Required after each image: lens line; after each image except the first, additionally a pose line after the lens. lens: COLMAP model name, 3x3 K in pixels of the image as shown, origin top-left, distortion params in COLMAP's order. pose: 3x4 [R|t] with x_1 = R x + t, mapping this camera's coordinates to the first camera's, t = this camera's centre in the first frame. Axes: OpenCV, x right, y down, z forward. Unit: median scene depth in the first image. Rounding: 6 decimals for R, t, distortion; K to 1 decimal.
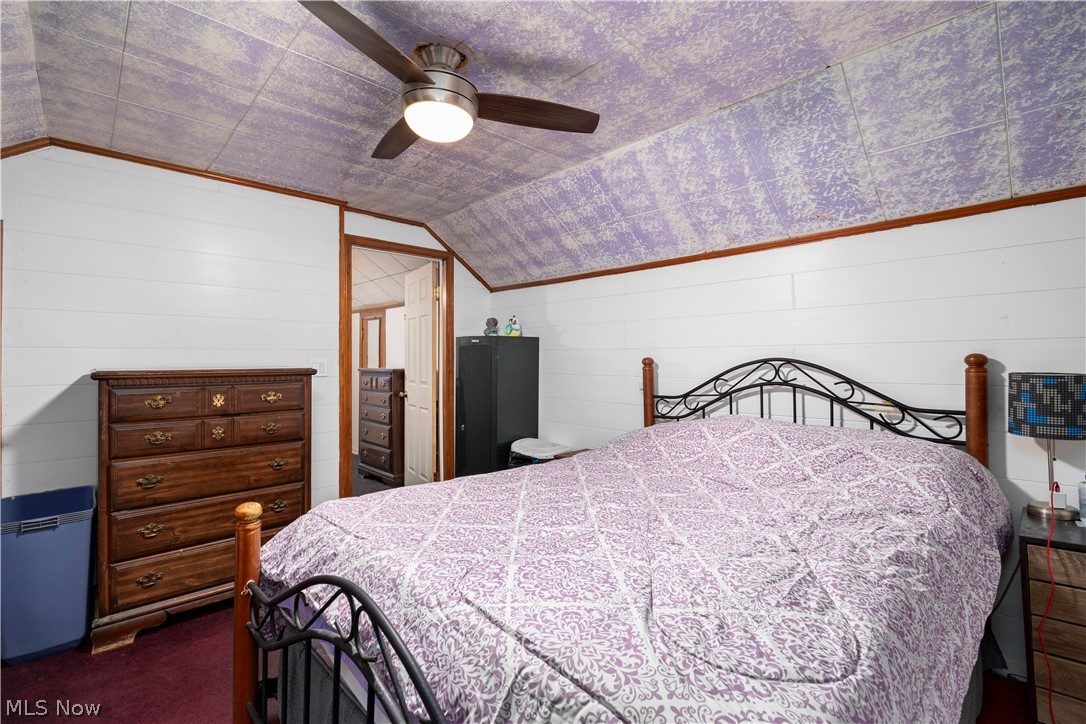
lens RADIAL K [[480.9, 0, 542.8], [0, 480.9, 354.7], [0, 0, 1]] dist [-0.020694, 0.001316]
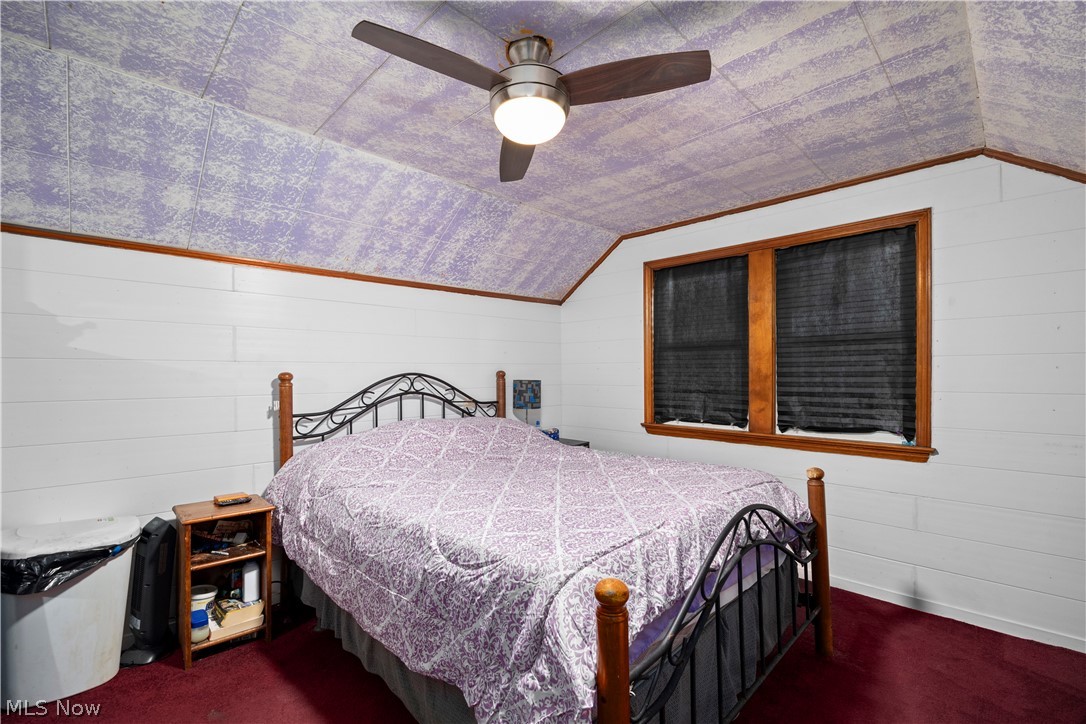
lens RADIAL K [[480.9, 0, 535.4], [0, 480.9, 370.3], [0, 0, 1]] dist [-0.020694, 0.001316]
pose [[-0.009738, 0.007196, 0.999927, -0.783776], [-0.005607, 0.999958, -0.007250, 0.007536], [-0.999937, -0.005677, -0.009697, 0.666497]]
